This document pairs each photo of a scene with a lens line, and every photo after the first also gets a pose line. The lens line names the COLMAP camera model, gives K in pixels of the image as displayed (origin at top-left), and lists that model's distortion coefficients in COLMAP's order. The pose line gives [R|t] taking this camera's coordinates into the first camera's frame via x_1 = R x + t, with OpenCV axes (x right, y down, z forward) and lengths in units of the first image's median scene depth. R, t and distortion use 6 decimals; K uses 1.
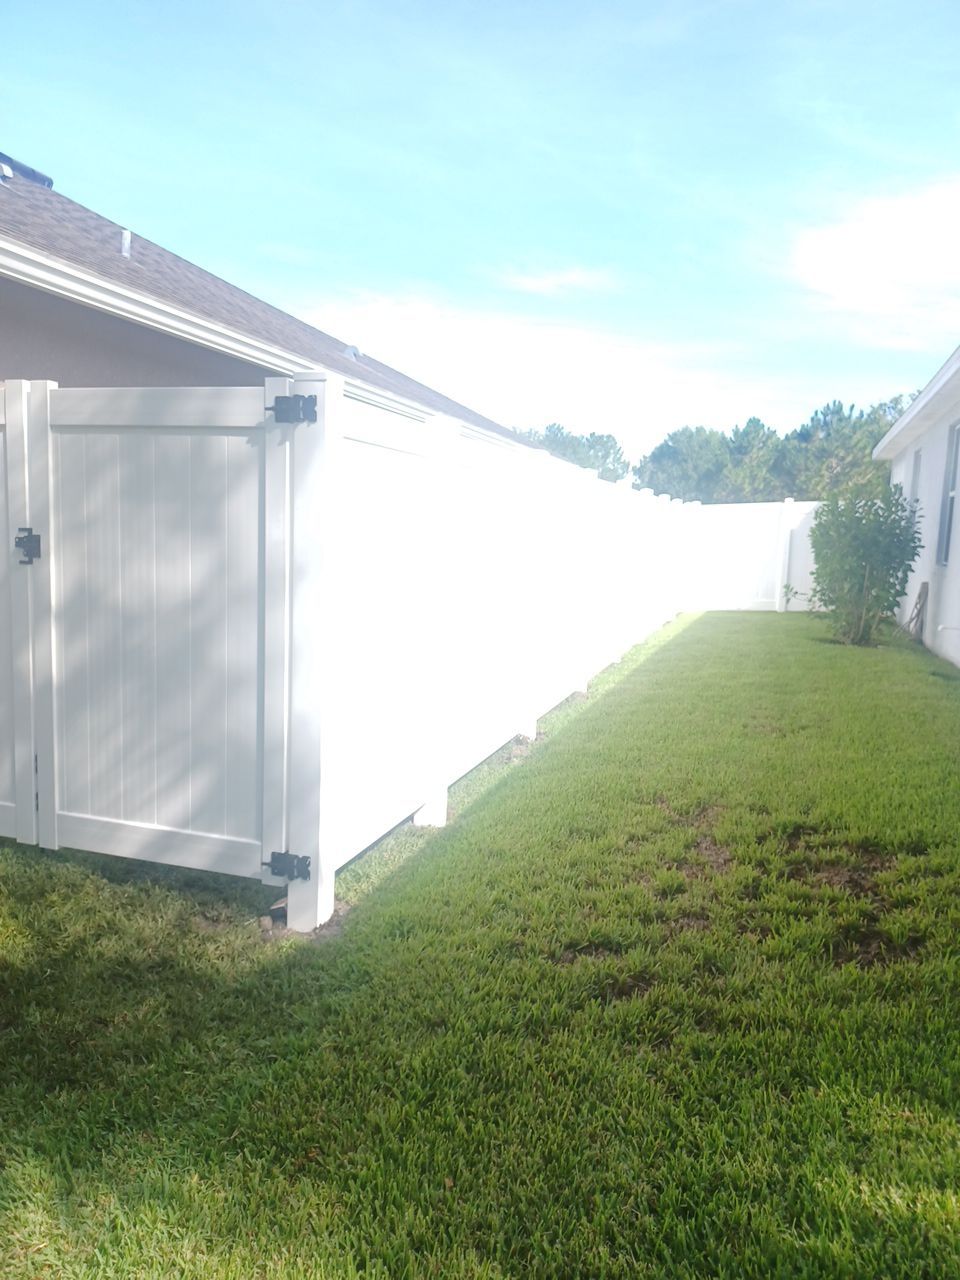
lens RADIAL K [[943.2, 0, 480.0], [0, 943.2, 640.0], [0, 0, 1]] dist [0.069126, -0.127943]
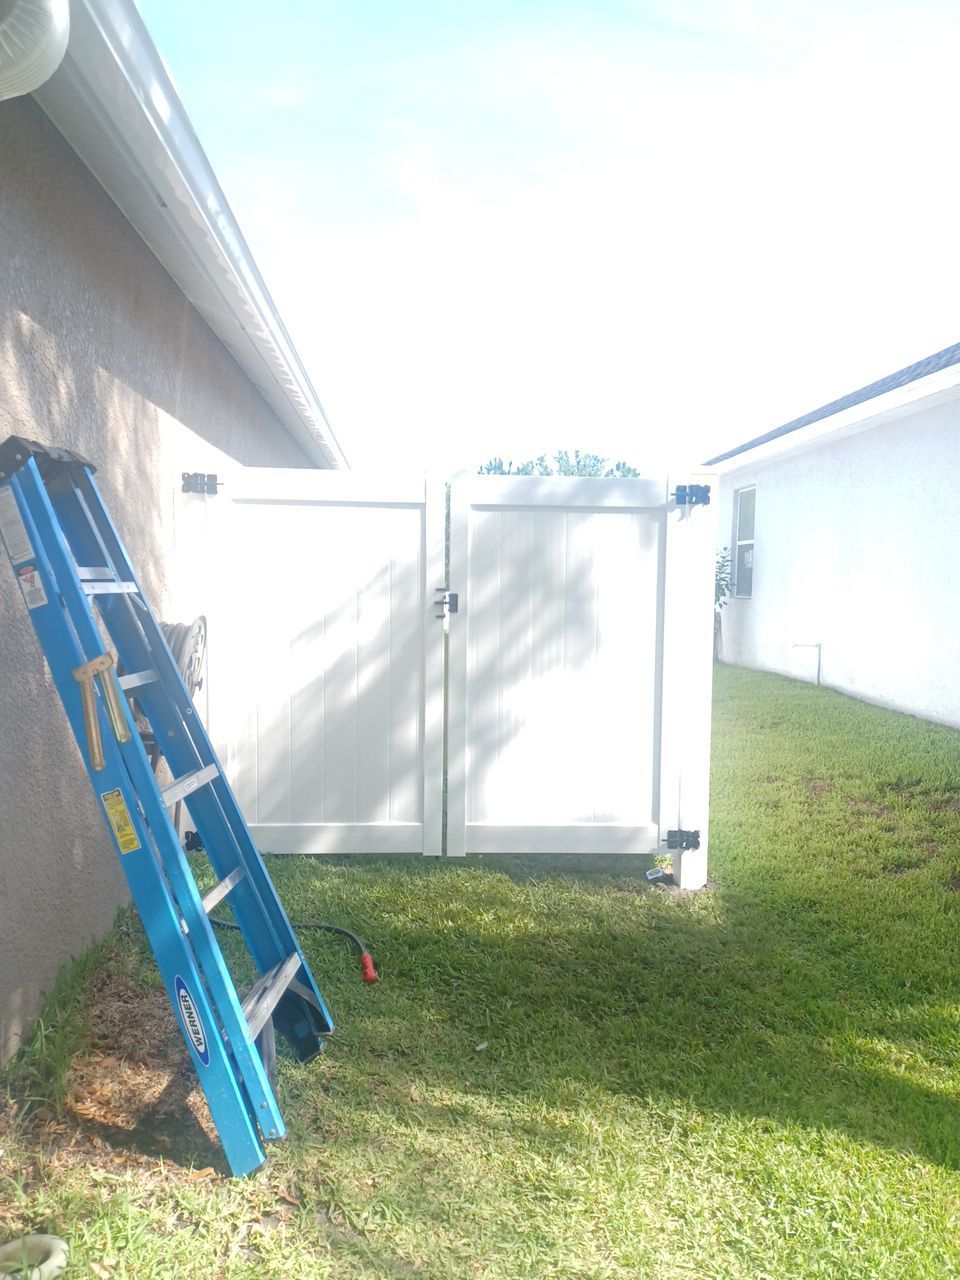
lens RADIAL K [[943.2, 0, 480.0], [0, 943.2, 640.0], [0, 0, 1]] dist [0.069126, -0.127943]
pose [[0.937206, -0.045740, 0.345764, -0.894725], [0.062998, 0.997258, -0.038834, -0.002692], [-0.343040, 0.058178, 0.937517, -0.144630]]
